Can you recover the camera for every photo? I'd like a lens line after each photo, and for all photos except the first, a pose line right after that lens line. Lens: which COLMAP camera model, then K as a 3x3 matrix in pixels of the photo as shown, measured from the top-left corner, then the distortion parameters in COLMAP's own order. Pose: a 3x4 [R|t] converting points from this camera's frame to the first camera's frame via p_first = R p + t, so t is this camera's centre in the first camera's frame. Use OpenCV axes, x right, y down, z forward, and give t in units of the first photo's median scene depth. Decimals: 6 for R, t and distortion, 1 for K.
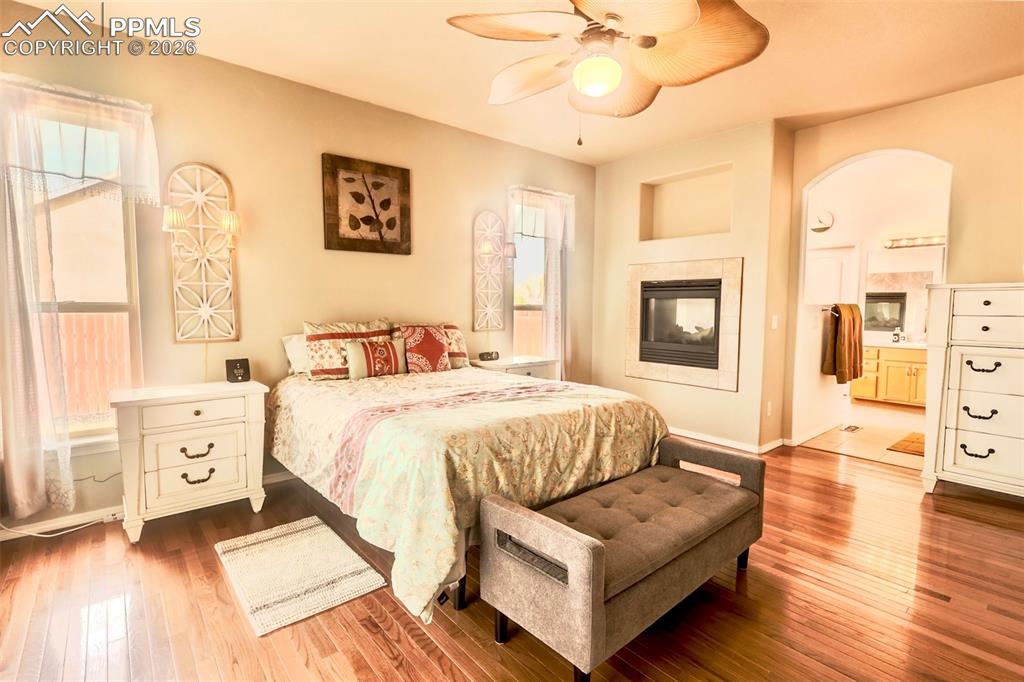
lens RADIAL K [[479.1, 0, 512.0], [0, 479.1, 341.0], [0, 0, 1]] dist [-0.001170, -0.000280]
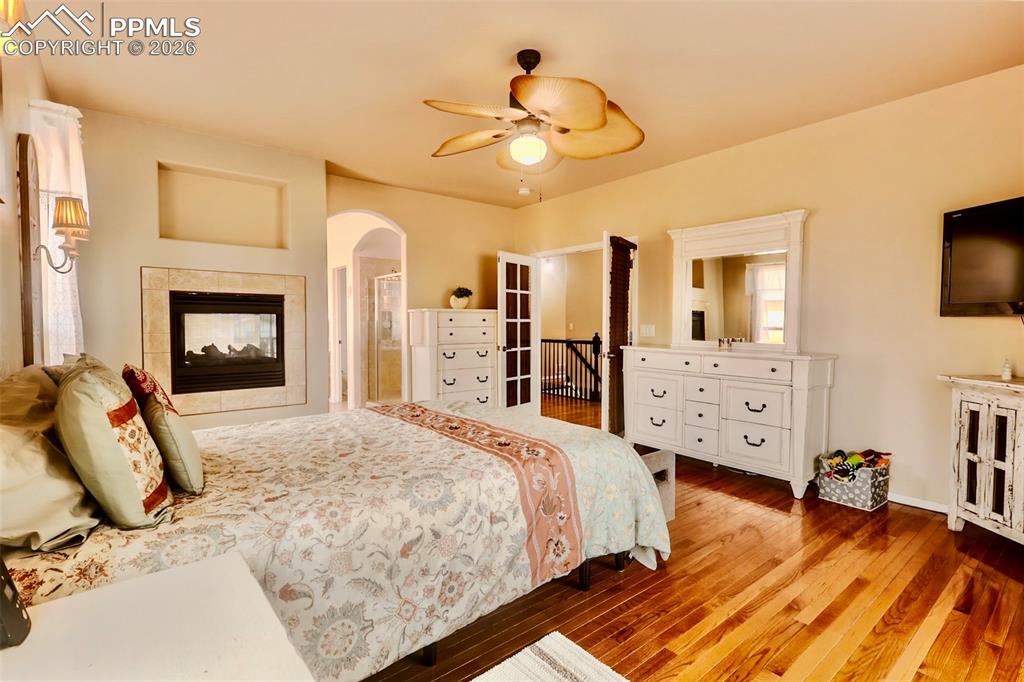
lens RADIAL K [[485.8, 0, 509.6], [0, 485.8, 336.0], [0, 0, 1]] dist [-0.000076, -0.000032]
pose [[0.025800, -0.034617, 0.999068, -0.572386], [0.074415, 0.996694, 0.032613, -0.042787], [-0.996894, 0.073505, 0.028291, 0.505266]]
